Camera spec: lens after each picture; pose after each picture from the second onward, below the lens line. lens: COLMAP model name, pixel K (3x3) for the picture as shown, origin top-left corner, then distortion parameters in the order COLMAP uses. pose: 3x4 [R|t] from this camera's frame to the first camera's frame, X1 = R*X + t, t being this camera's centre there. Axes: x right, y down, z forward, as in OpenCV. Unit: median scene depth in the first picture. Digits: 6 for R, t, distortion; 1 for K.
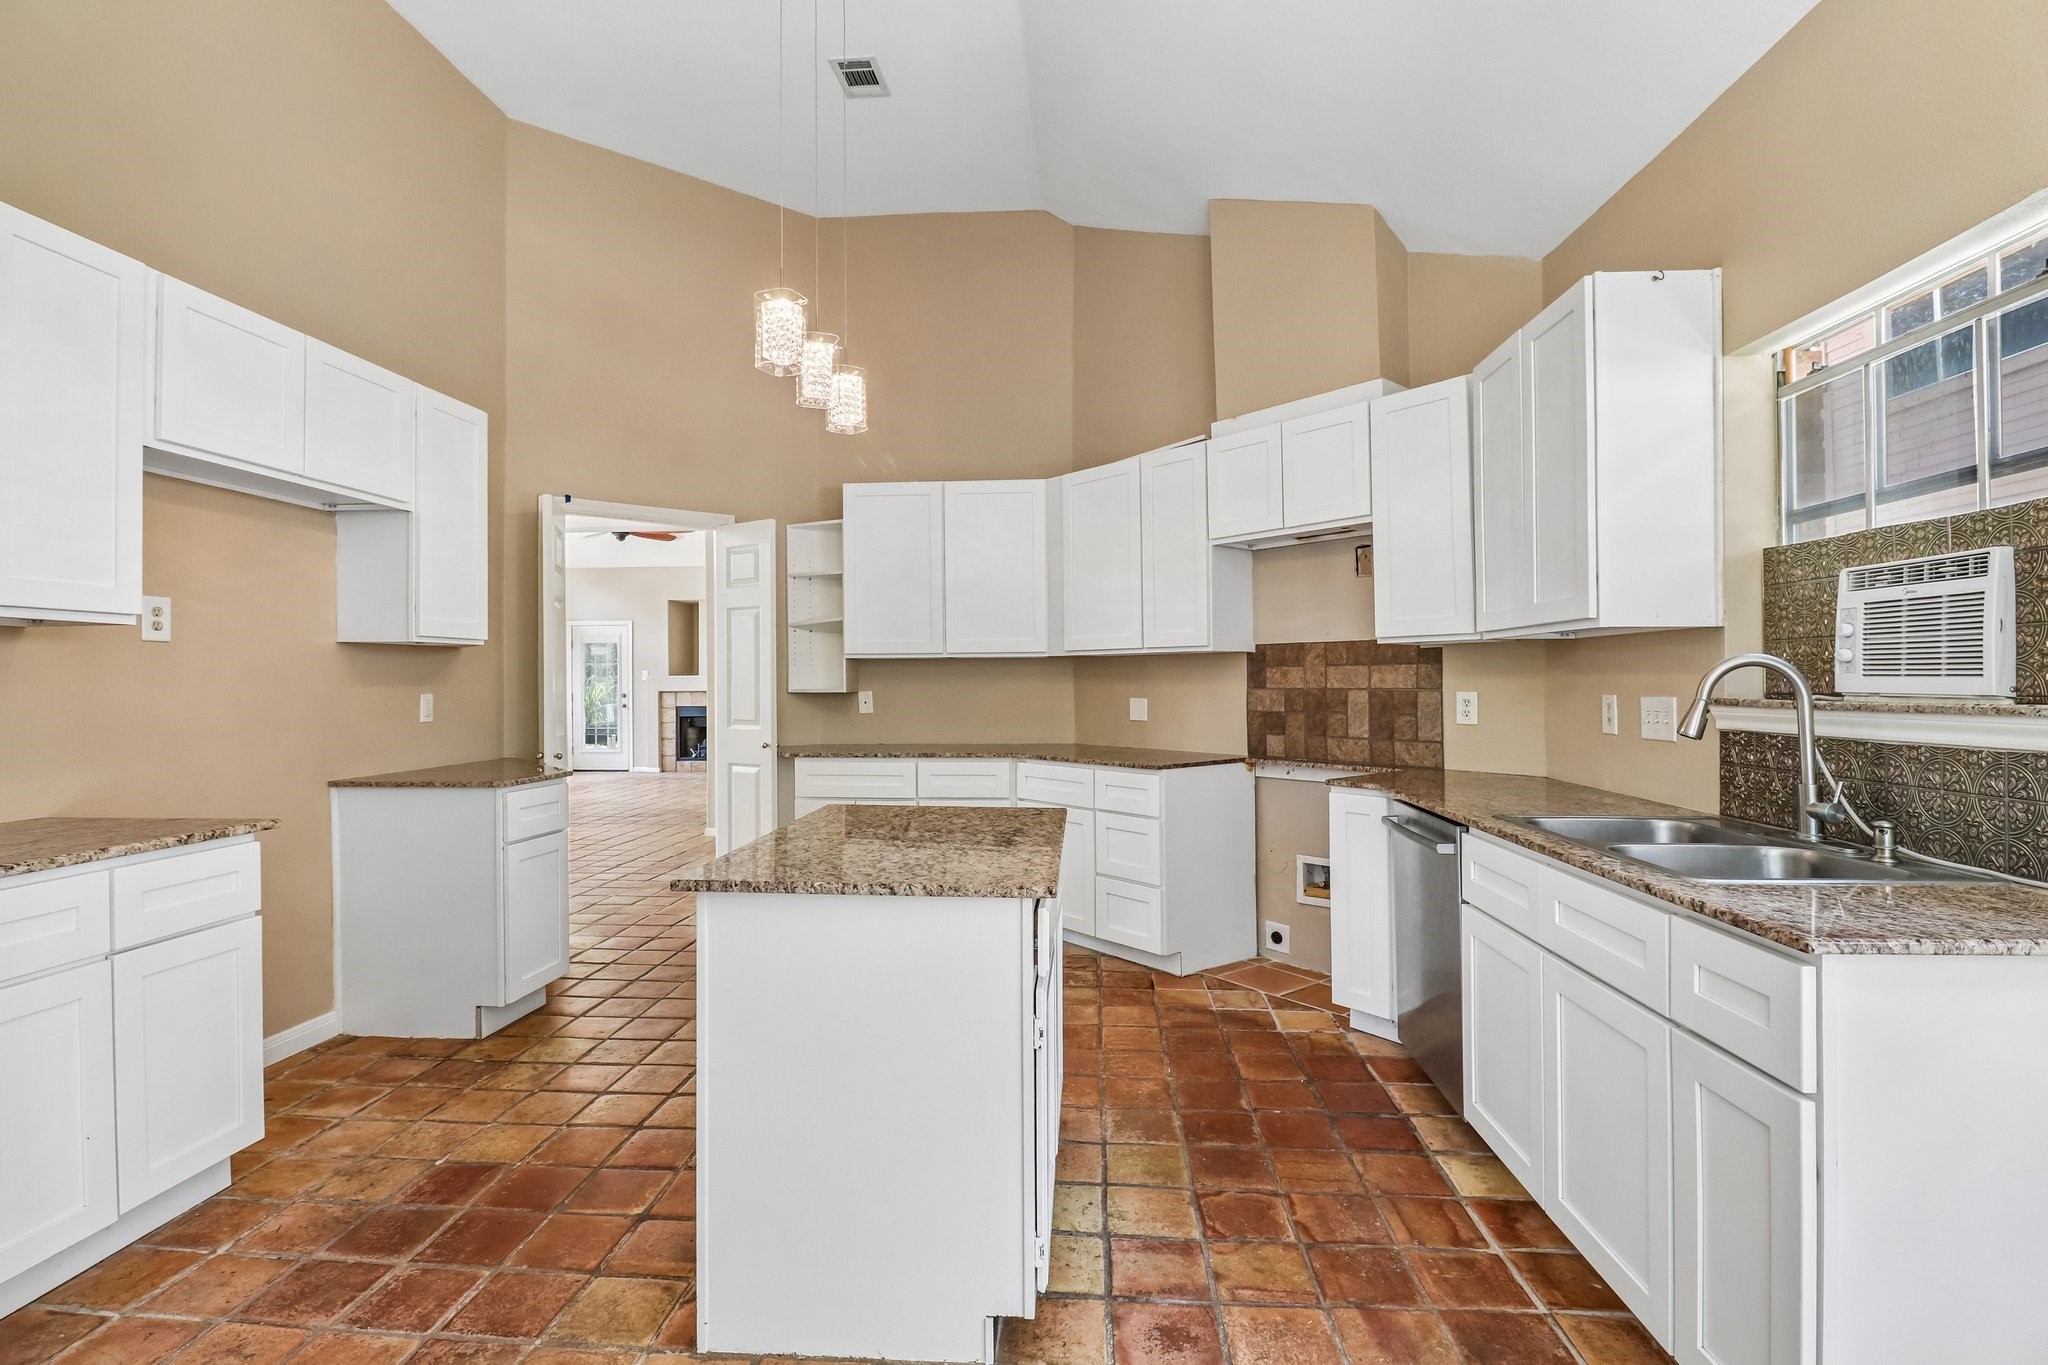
lens RADIAL K [[965.9, 0, 1023.1], [0, 965.9, 677.4], [0, 0, 1]] dist [0.000568, -0.013177]
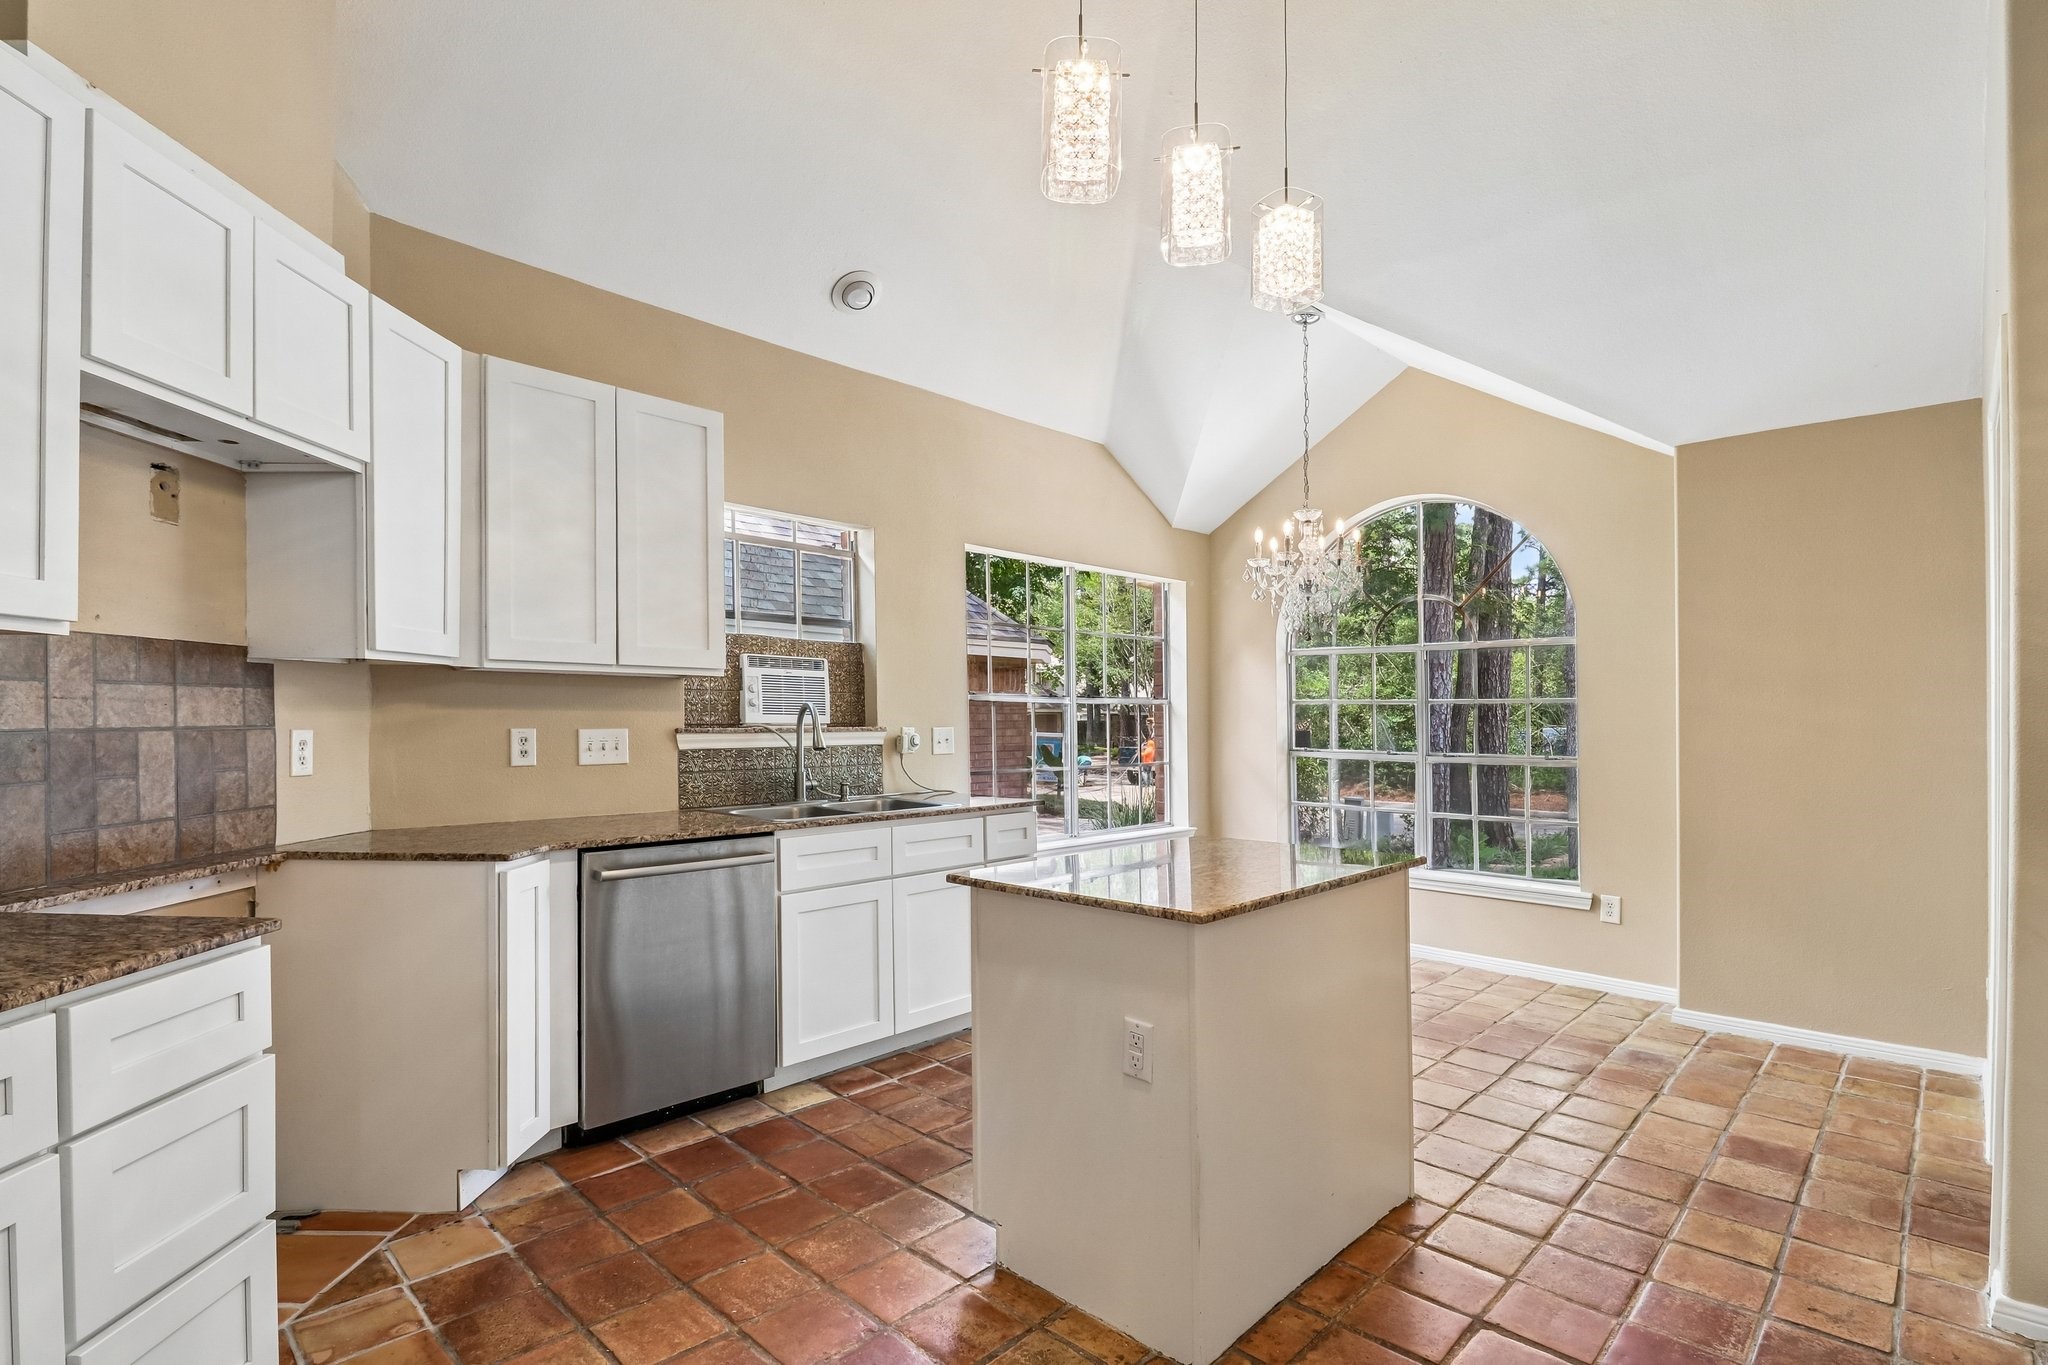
lens RADIAL K [[969.9, 0, 993.9], [0, 969.9, 667.7], [0, 0, 1]] dist [0.000539, -0.014747]
pose [[-0.753429, 0.032490, 0.656726, -0.366987], [-0.005196, 0.998453, -0.055358, 0.005457], [-0.657508, -0.045120, -0.752095, 1.117889]]
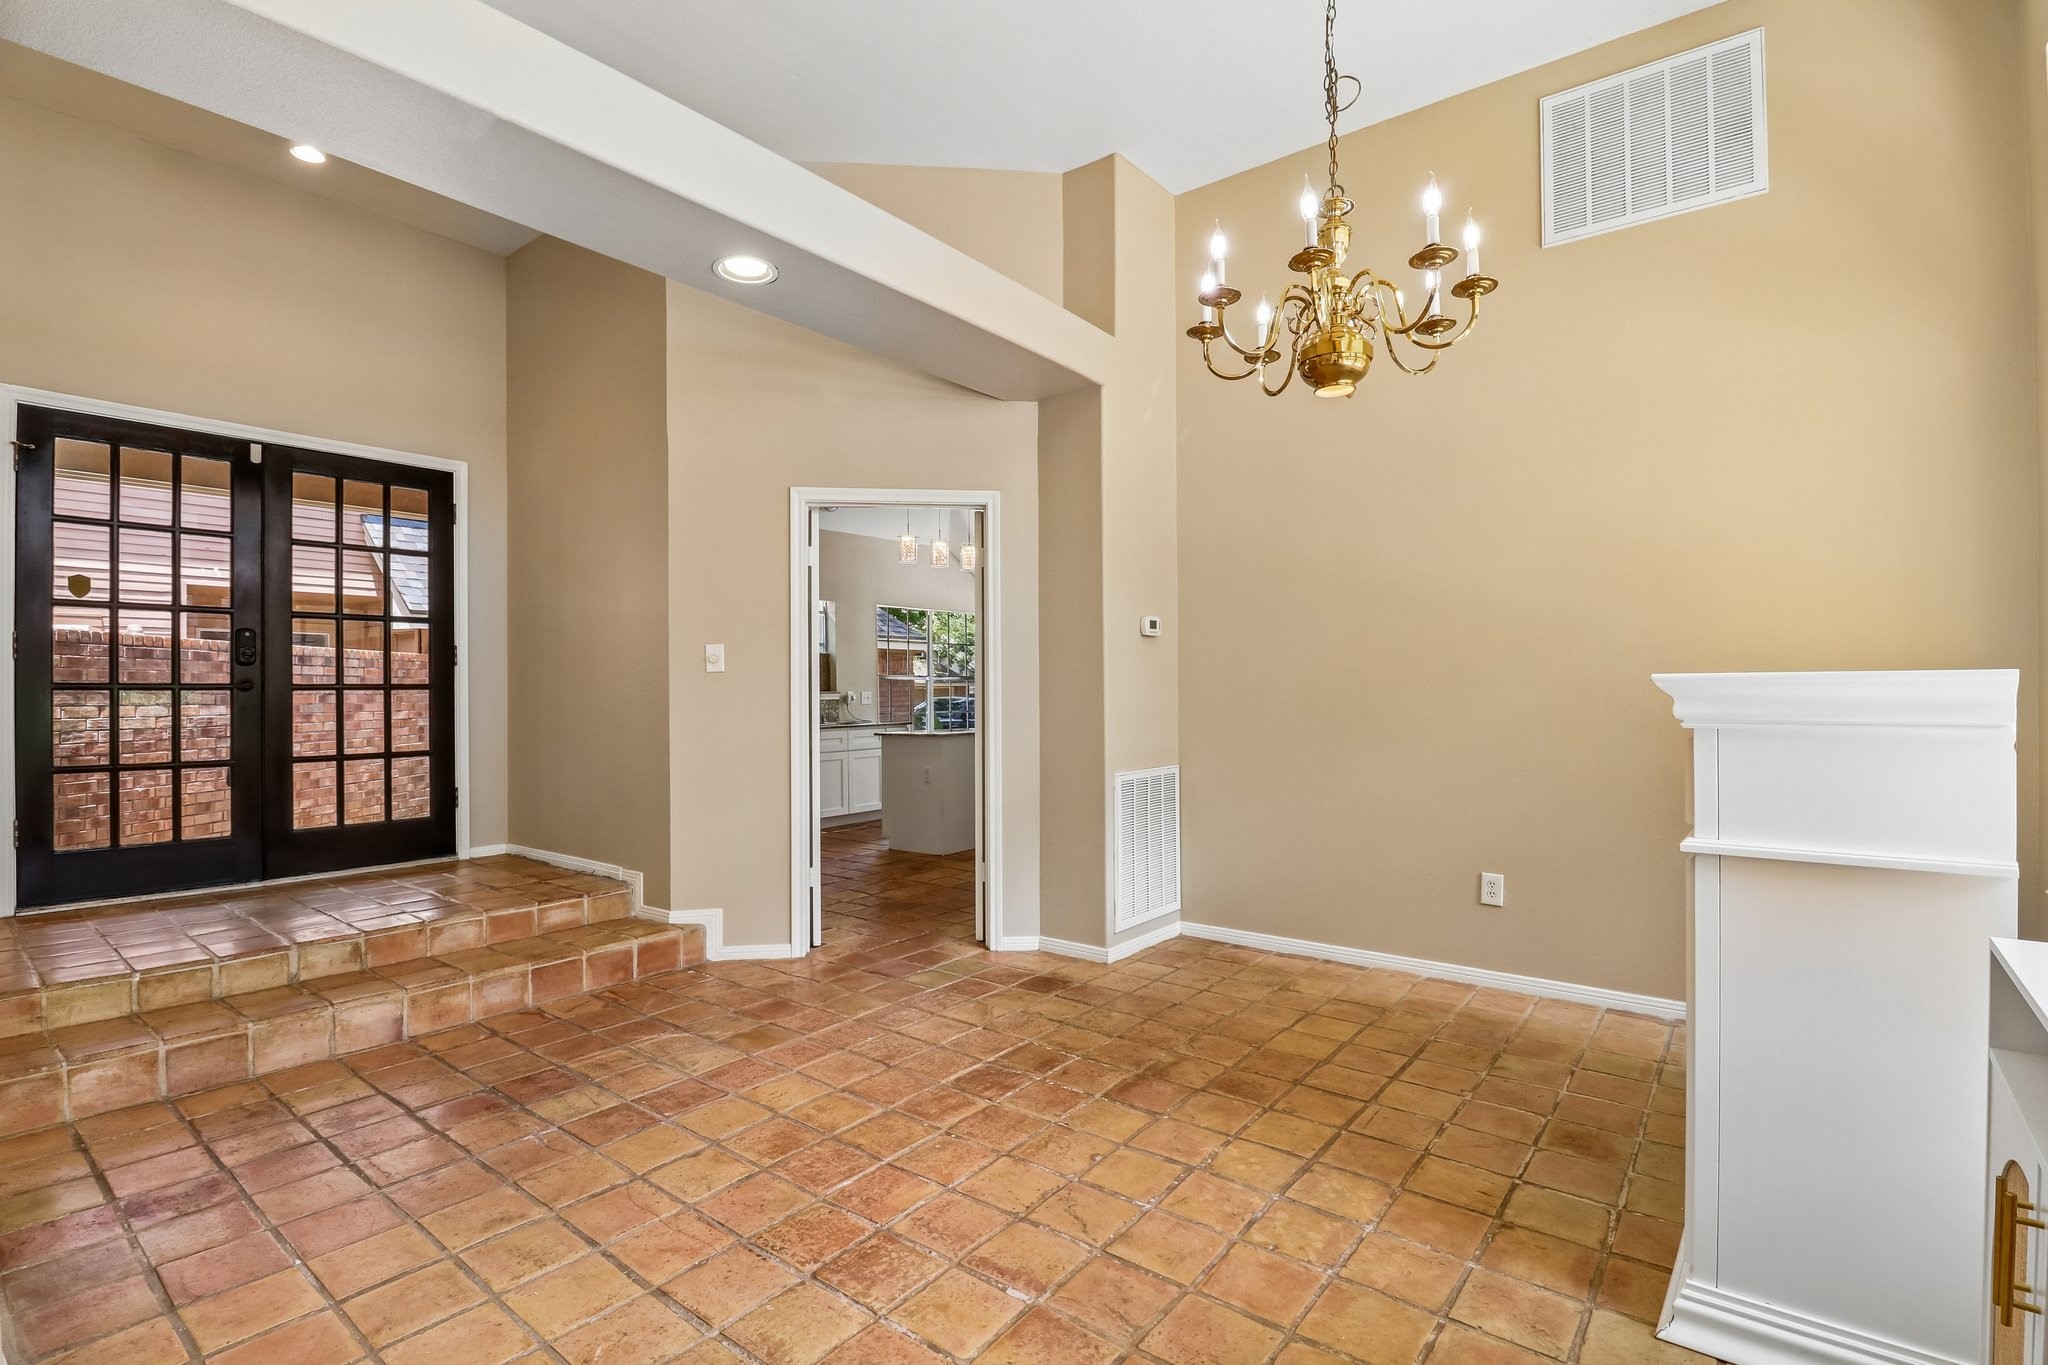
lens RADIAL K [[950.3, 0, 1017.7], [0, 950.3, 682.9], [0, 0, 1]] dist [0.000758, -0.013402]
pose [[-0.825519, 0.014860, 0.564178, -1.183607], [0.008319, 0.999865, -0.014163, 0.026094], [-0.564312, -0.006999, -0.825532, 2.000031]]
